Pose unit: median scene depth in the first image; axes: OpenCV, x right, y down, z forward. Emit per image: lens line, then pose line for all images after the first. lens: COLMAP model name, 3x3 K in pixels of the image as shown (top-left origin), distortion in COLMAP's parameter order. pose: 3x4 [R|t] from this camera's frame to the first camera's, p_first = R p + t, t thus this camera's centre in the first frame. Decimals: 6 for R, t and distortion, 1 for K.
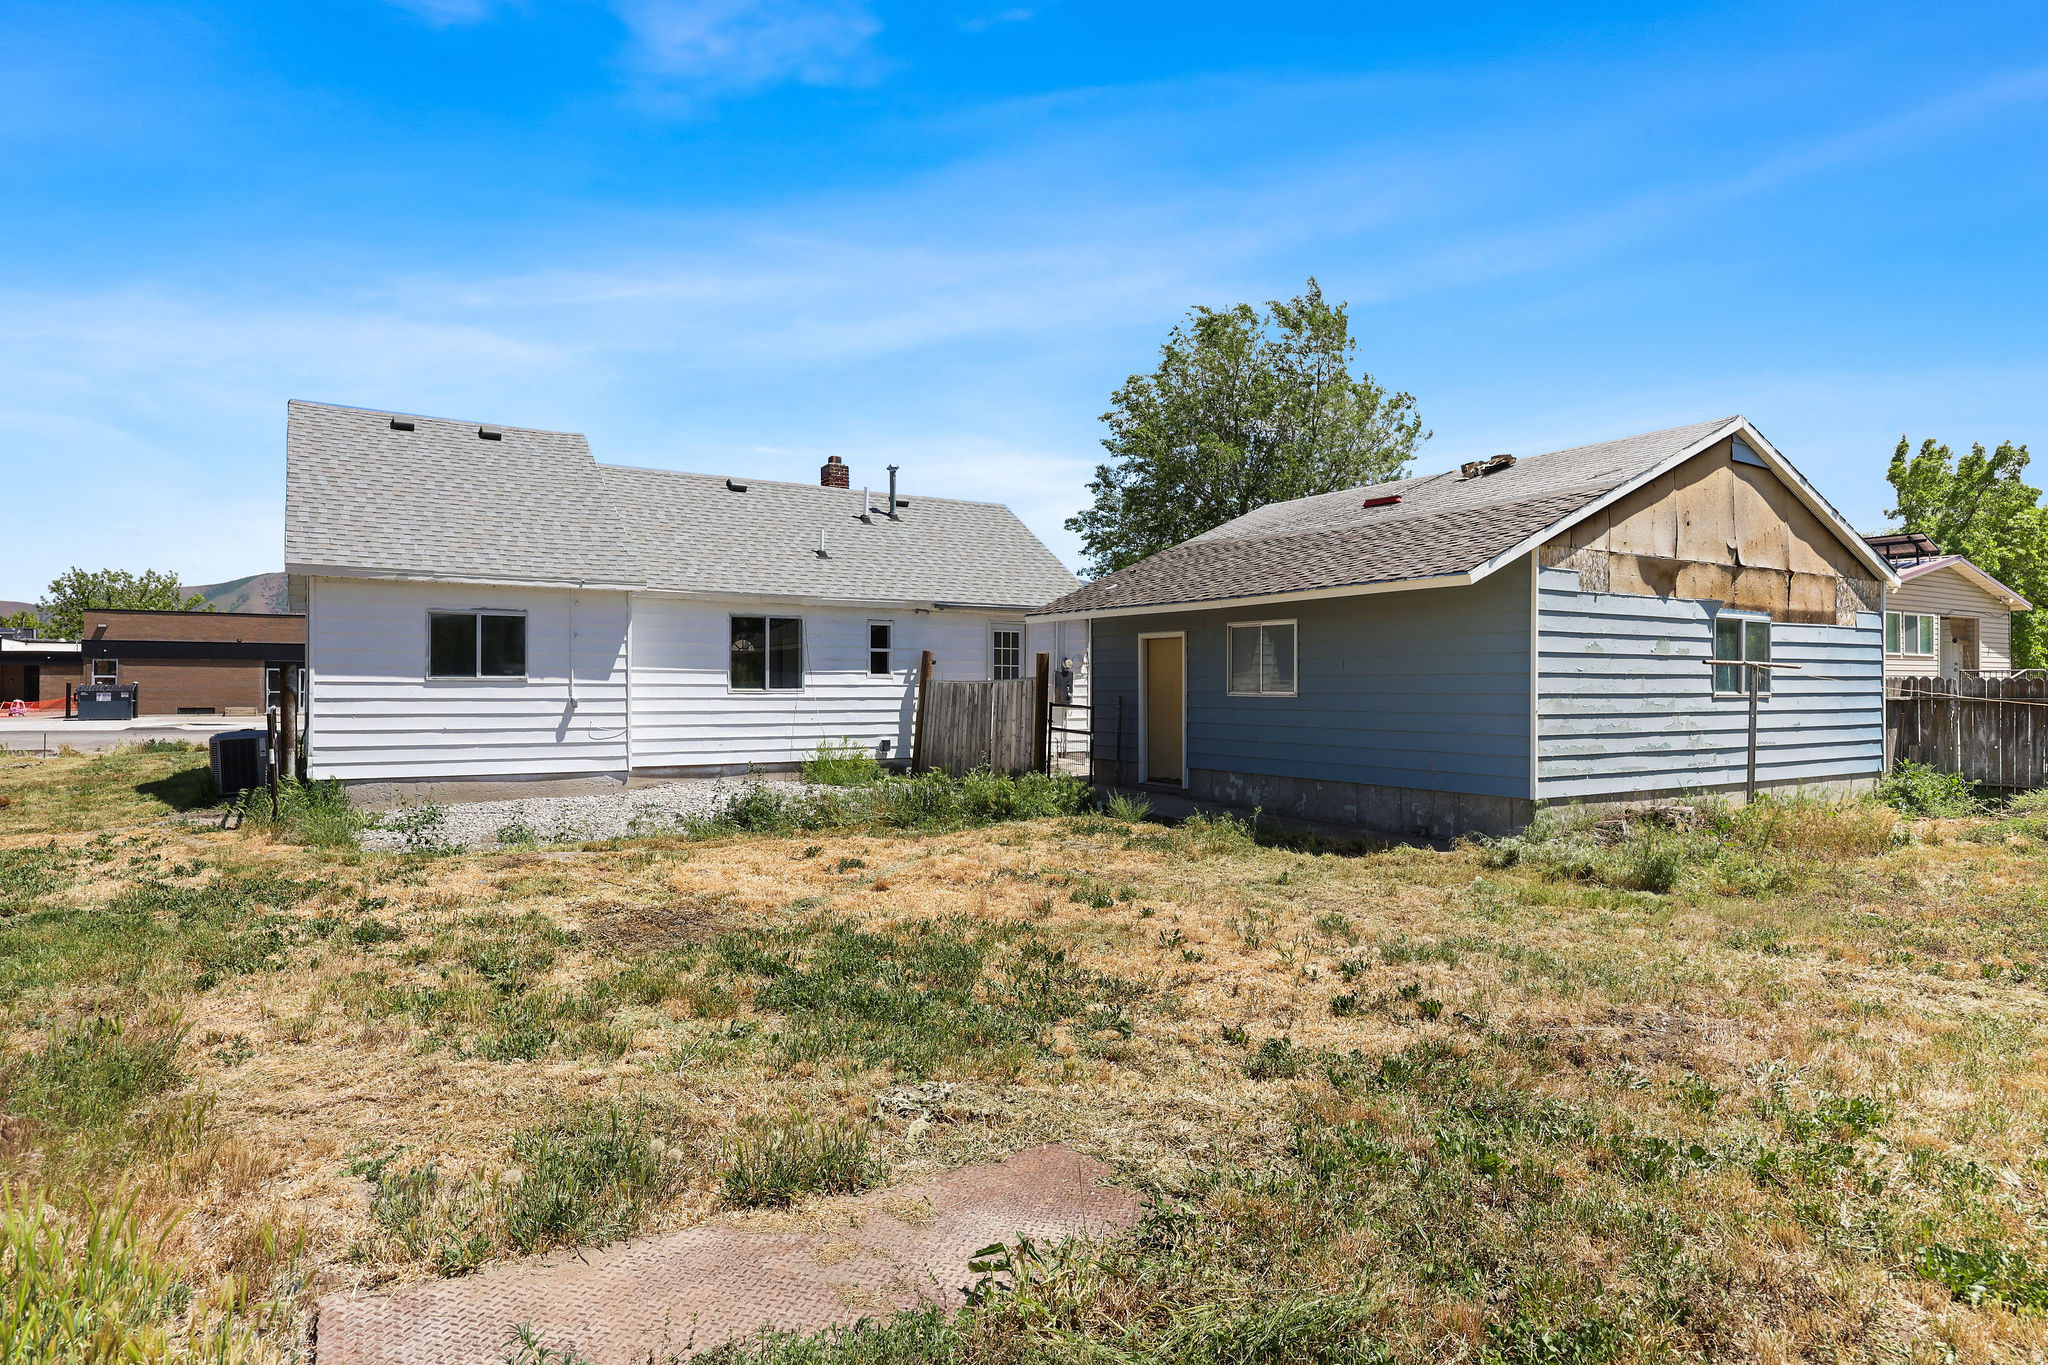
lens RADIAL K [[1193.6, 0, 1024.6], [0, 1193.6, 684.9], [0, 0, 1]] dist [-0.002638, -0.000066]
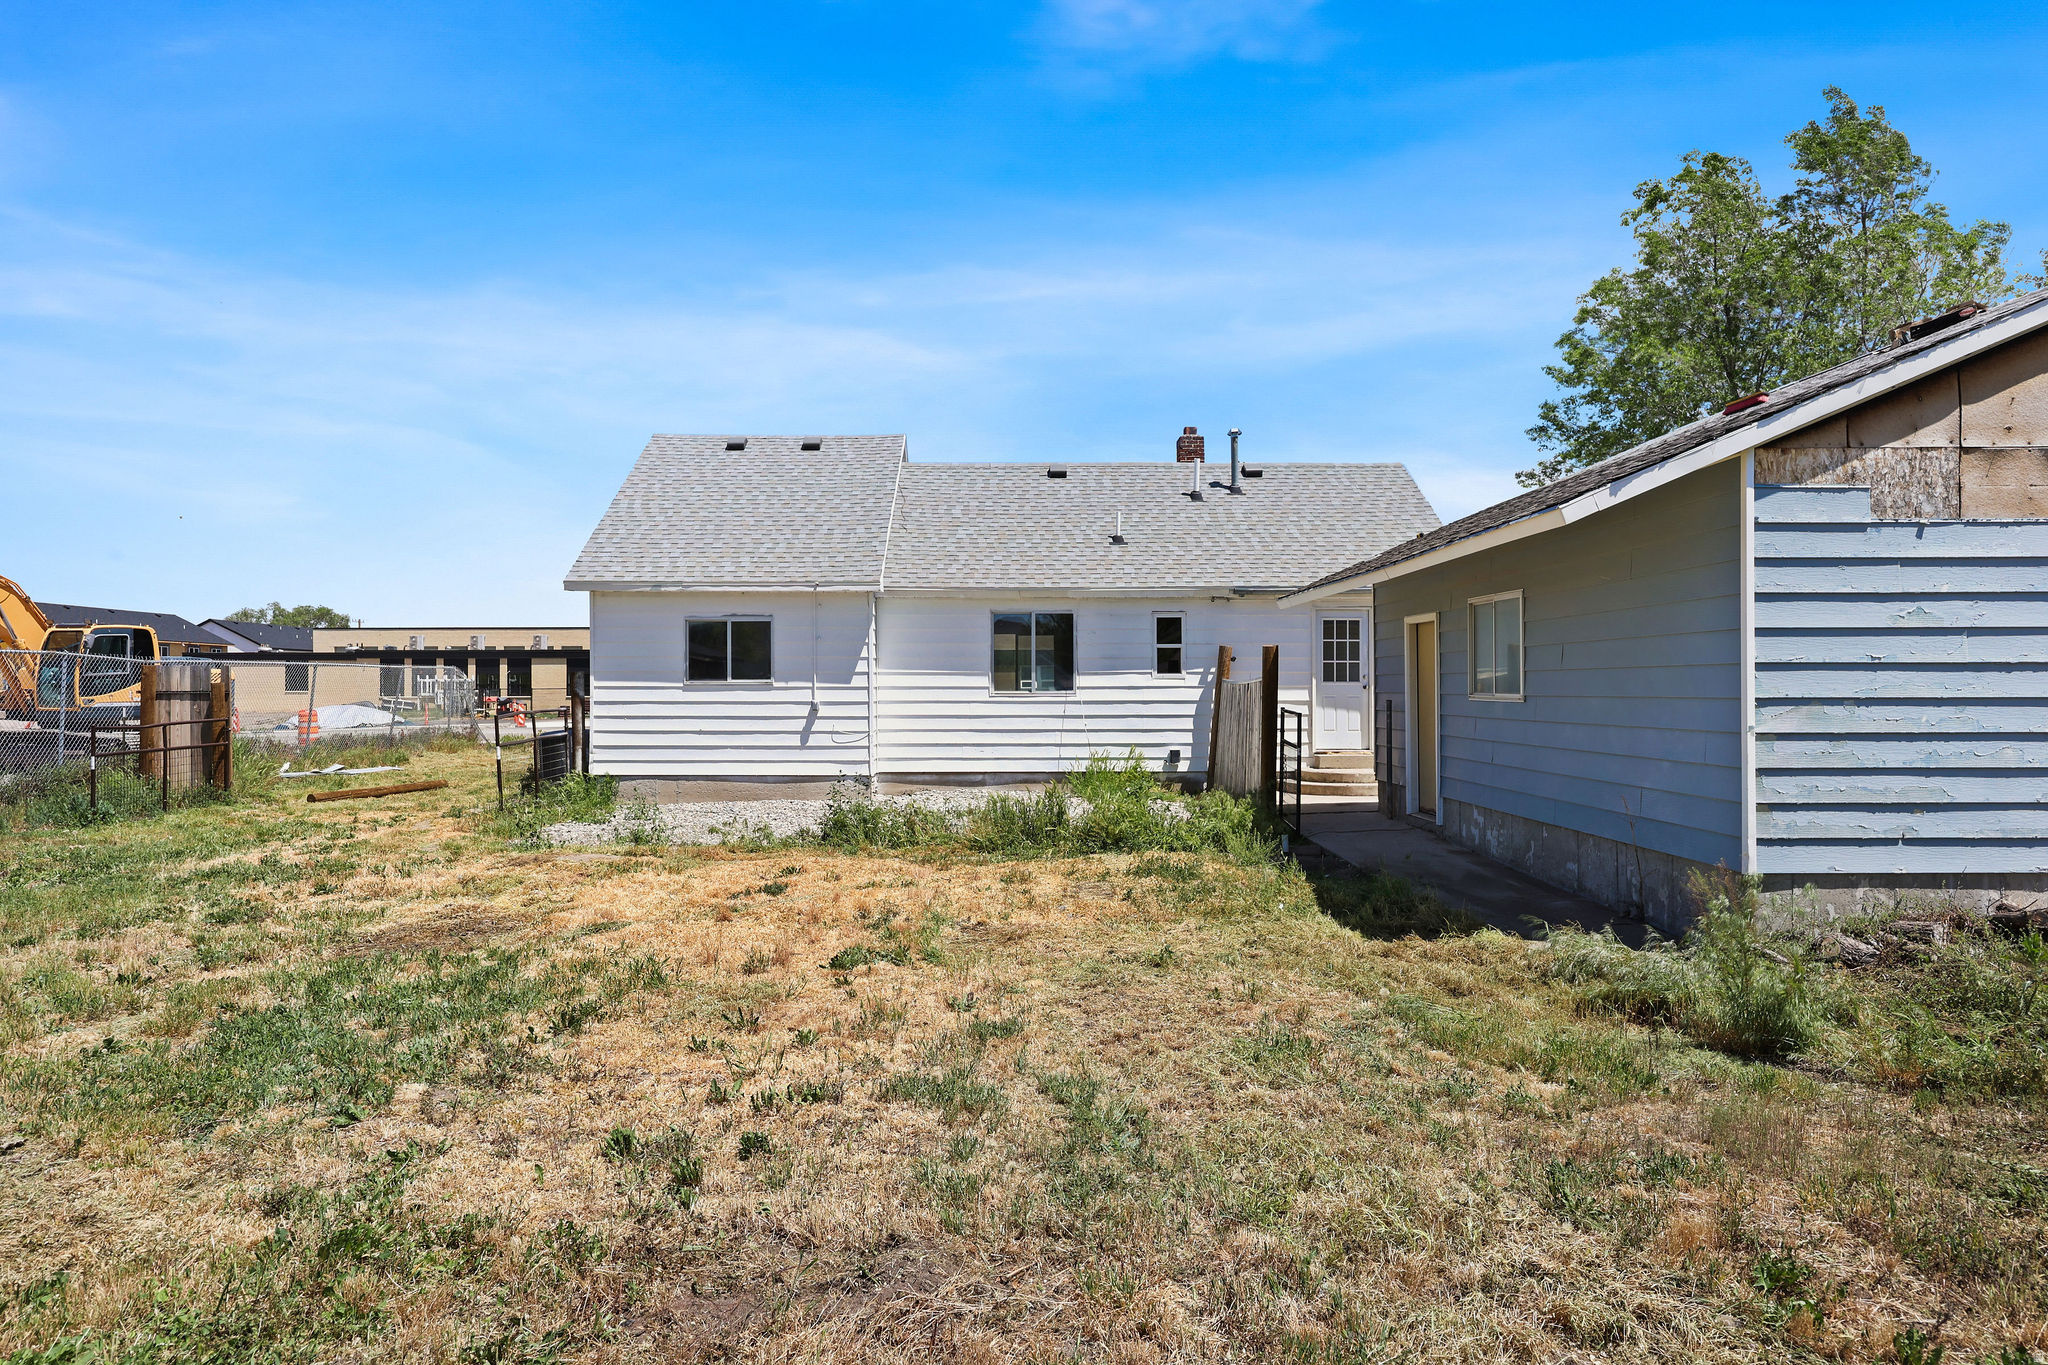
lens RADIAL K [[1277.1, 0, 1024.8], [0, 1277.1, 683.7], [0, 0, 1]] dist [-0.002707, 0.001582]
pose [[0.841238, -0.005906, -0.540633, 0.317787], [0.005657, 0.999982, -0.002121, -0.000442], [0.540636, -0.001274, 0.841256, 0.178573]]
